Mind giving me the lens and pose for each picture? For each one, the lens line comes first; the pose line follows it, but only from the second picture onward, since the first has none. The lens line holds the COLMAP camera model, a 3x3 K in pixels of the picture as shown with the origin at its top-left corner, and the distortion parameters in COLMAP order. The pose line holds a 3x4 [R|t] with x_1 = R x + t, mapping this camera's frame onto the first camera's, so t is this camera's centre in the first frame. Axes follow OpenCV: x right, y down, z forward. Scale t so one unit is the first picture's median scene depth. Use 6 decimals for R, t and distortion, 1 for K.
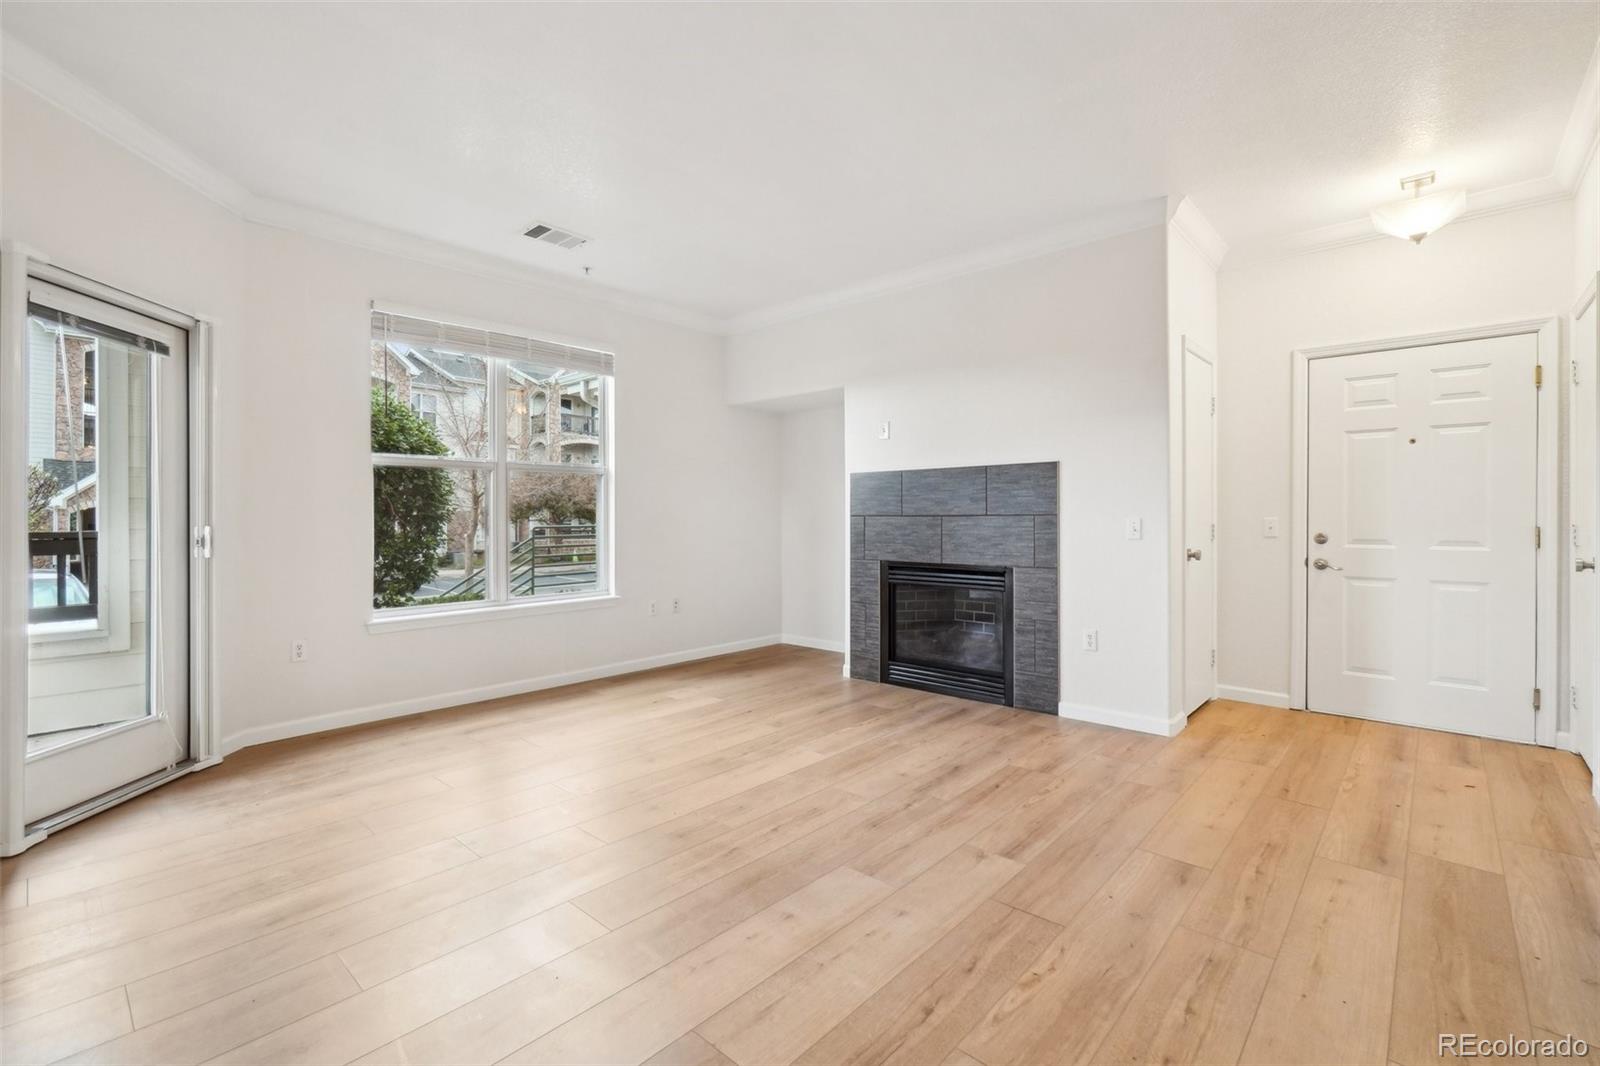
lens RADIAL K [[712.9, 0, 792.2], [0, 712.9, 525.8], [0, 0, 1]] dist [-0.002146, 0.001545]
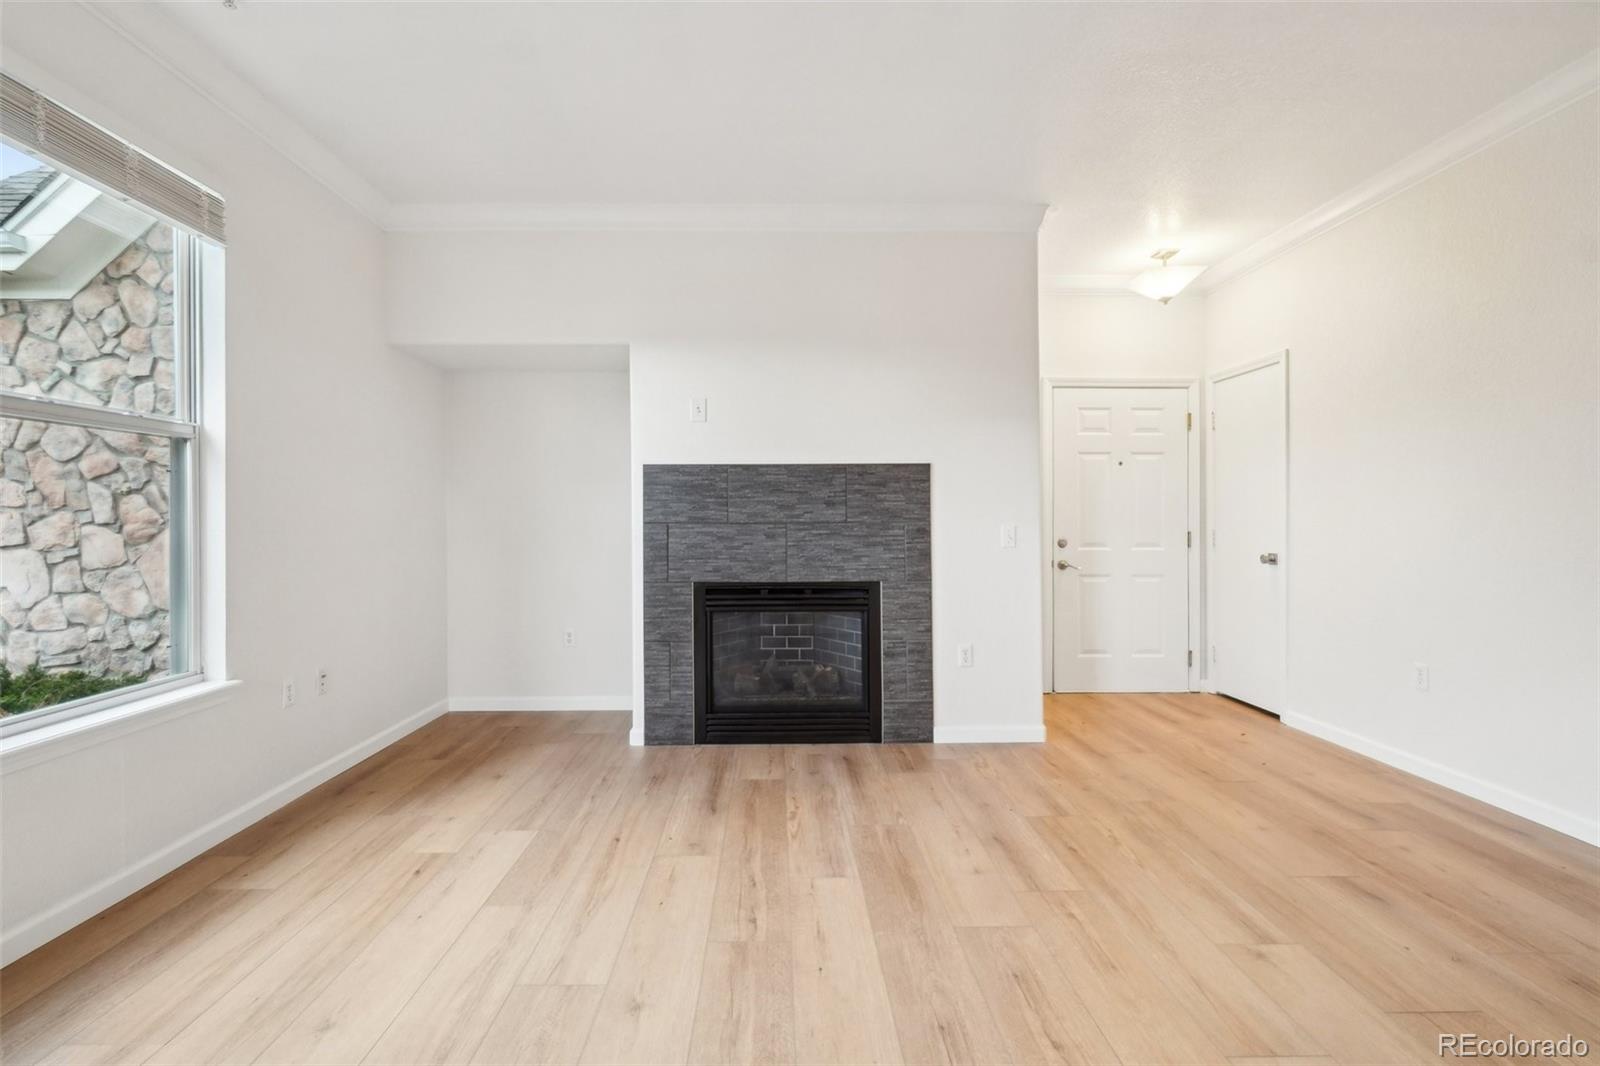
lens RADIAL K [[712.9, 0, 769.6], [0, 712.9, 530.5], [0, 0, 1]] dist [-0.002146, 0.001545]
pose [[0.729733, -0.007065, 0.683695, -0.391282], [0.008473, 0.999963, 0.001290, -0.007541], [-0.683679, 0.004852, 0.729767, 0.464346]]
